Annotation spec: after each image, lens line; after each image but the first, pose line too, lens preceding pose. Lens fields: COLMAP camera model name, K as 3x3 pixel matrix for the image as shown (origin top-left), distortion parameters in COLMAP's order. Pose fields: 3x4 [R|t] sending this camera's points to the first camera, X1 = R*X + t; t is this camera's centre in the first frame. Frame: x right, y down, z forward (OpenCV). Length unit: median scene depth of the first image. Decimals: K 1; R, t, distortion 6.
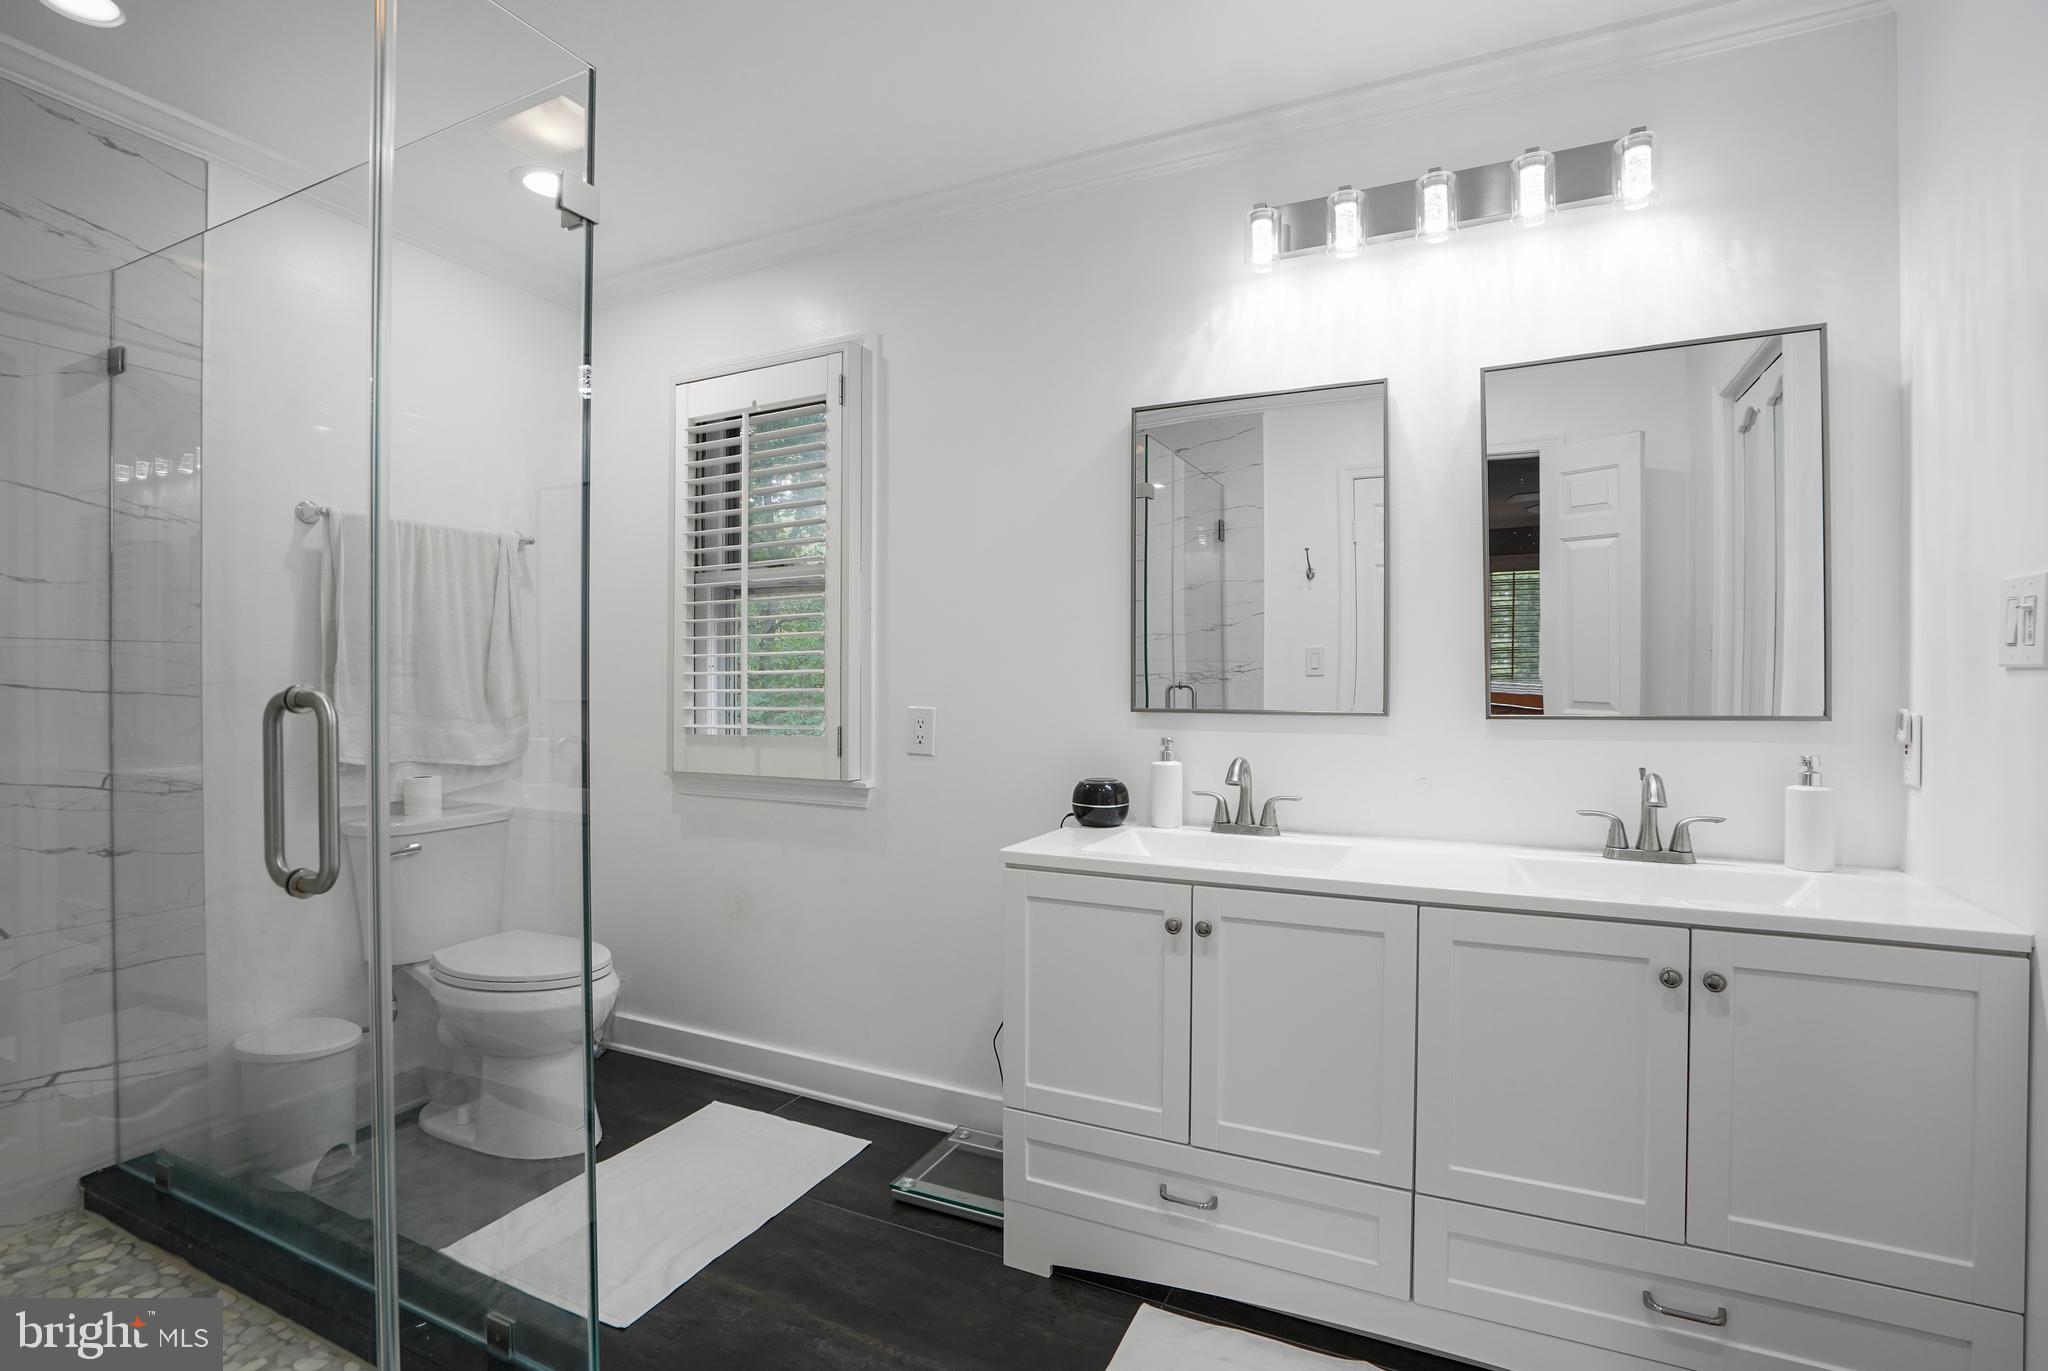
lens RADIAL K [[970.6, 0, 1024.0], [0, 970.6, 685.5], [0, 0, 1]] dist [-0.062914, 0.025309]
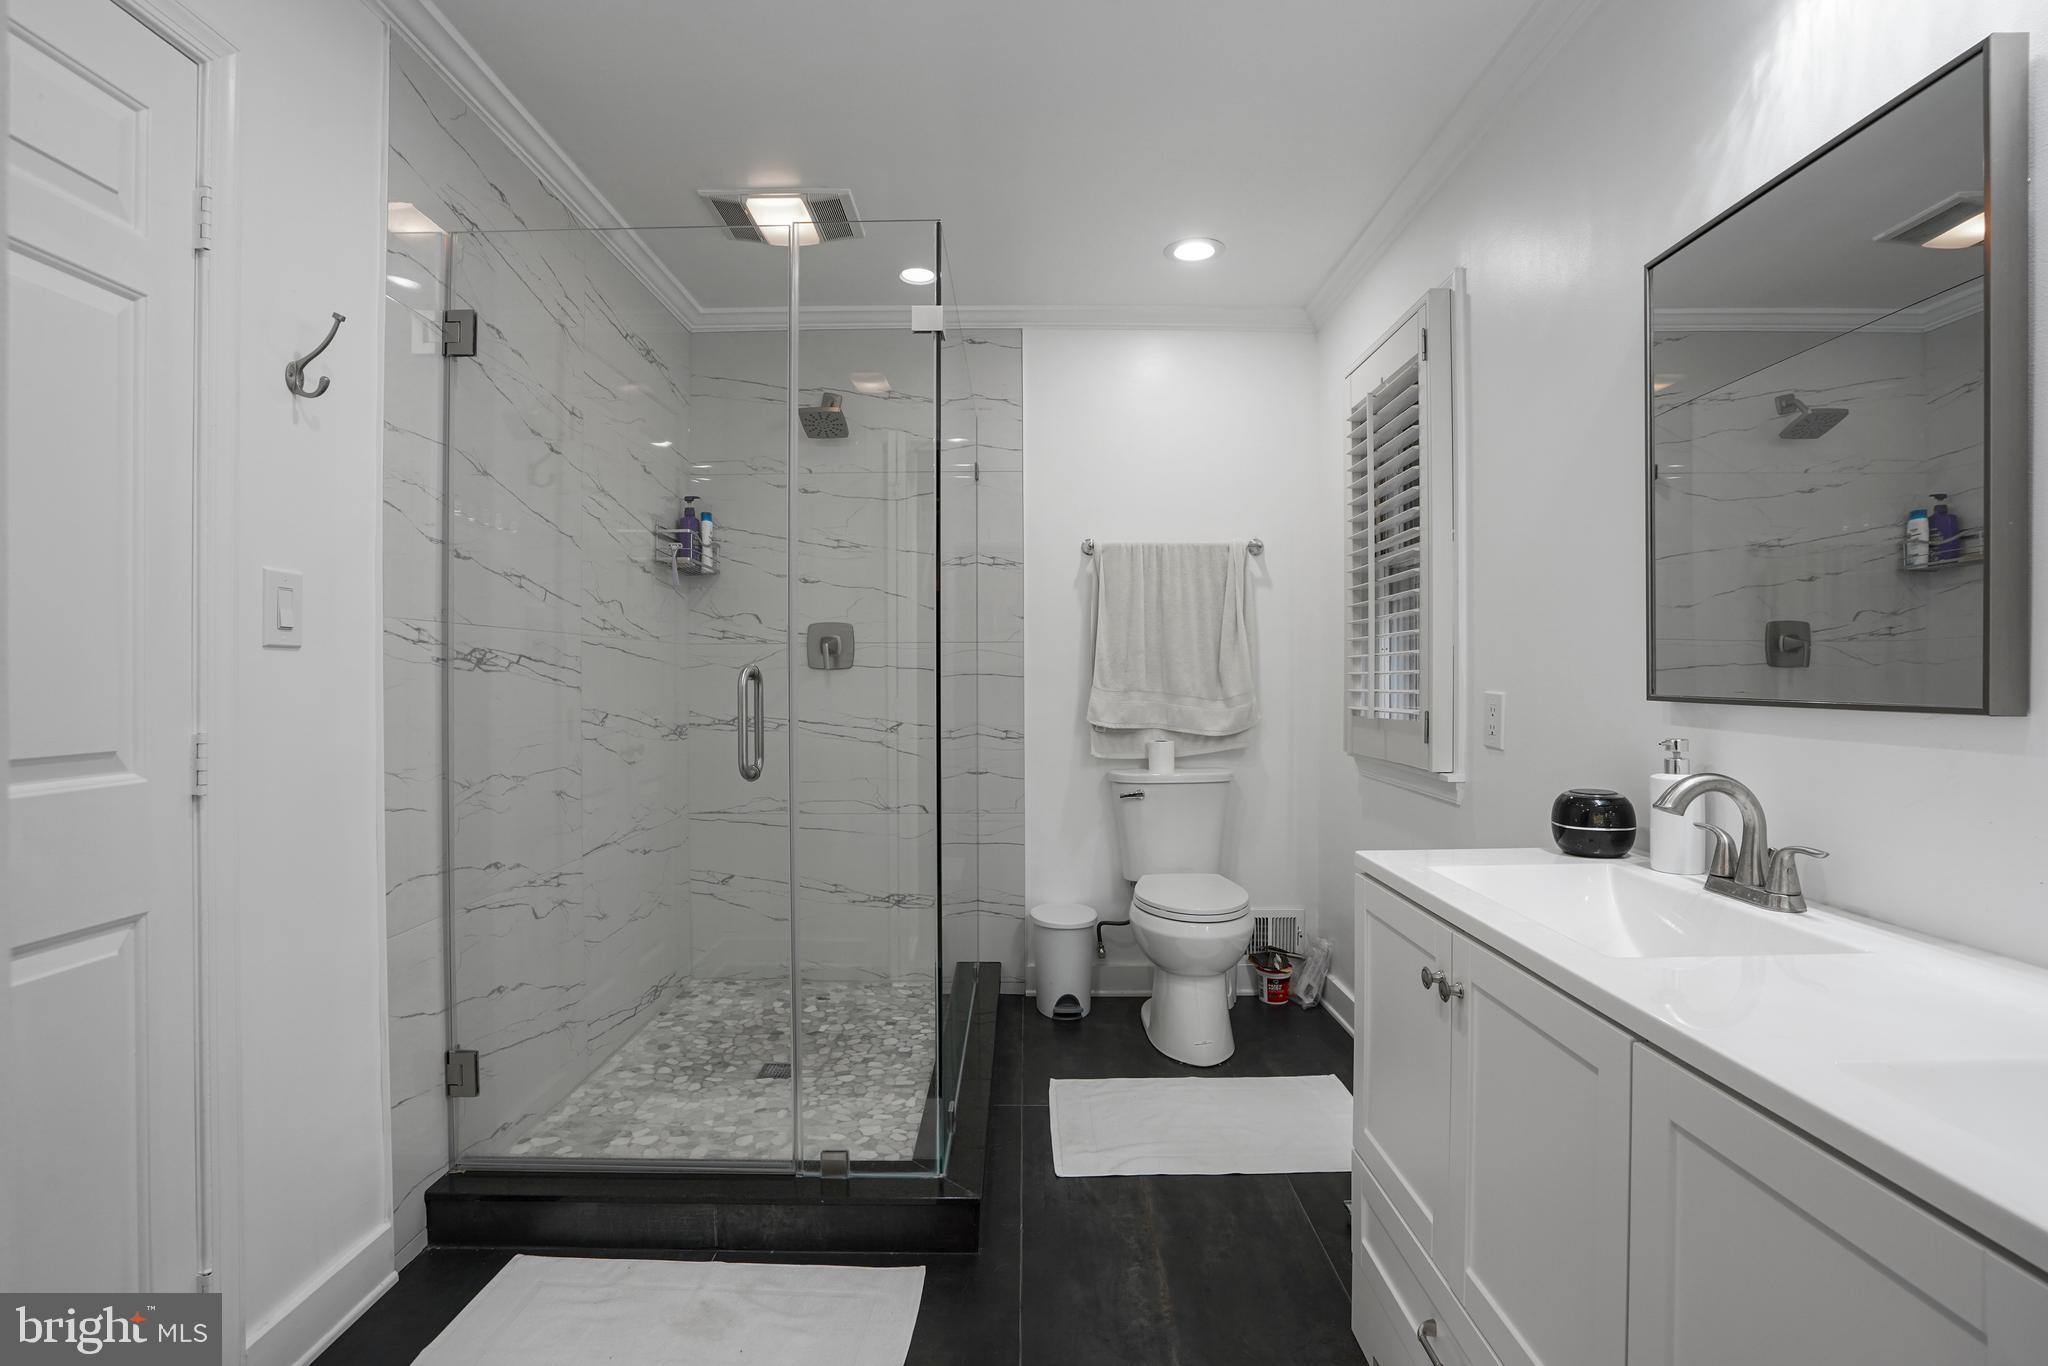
lens RADIAL K [[961.9, 0, 1023.3], [0, 961.9, 675.9], [0, 0, 1]] dist [-0.065719, 0.027907]
pose [[0.442380, 0.000645, -0.896828, 0.494233], [-0.003308, 0.999994, -0.000912, 0.011391], [0.896822, 0.003370, 0.442379, 0.285518]]
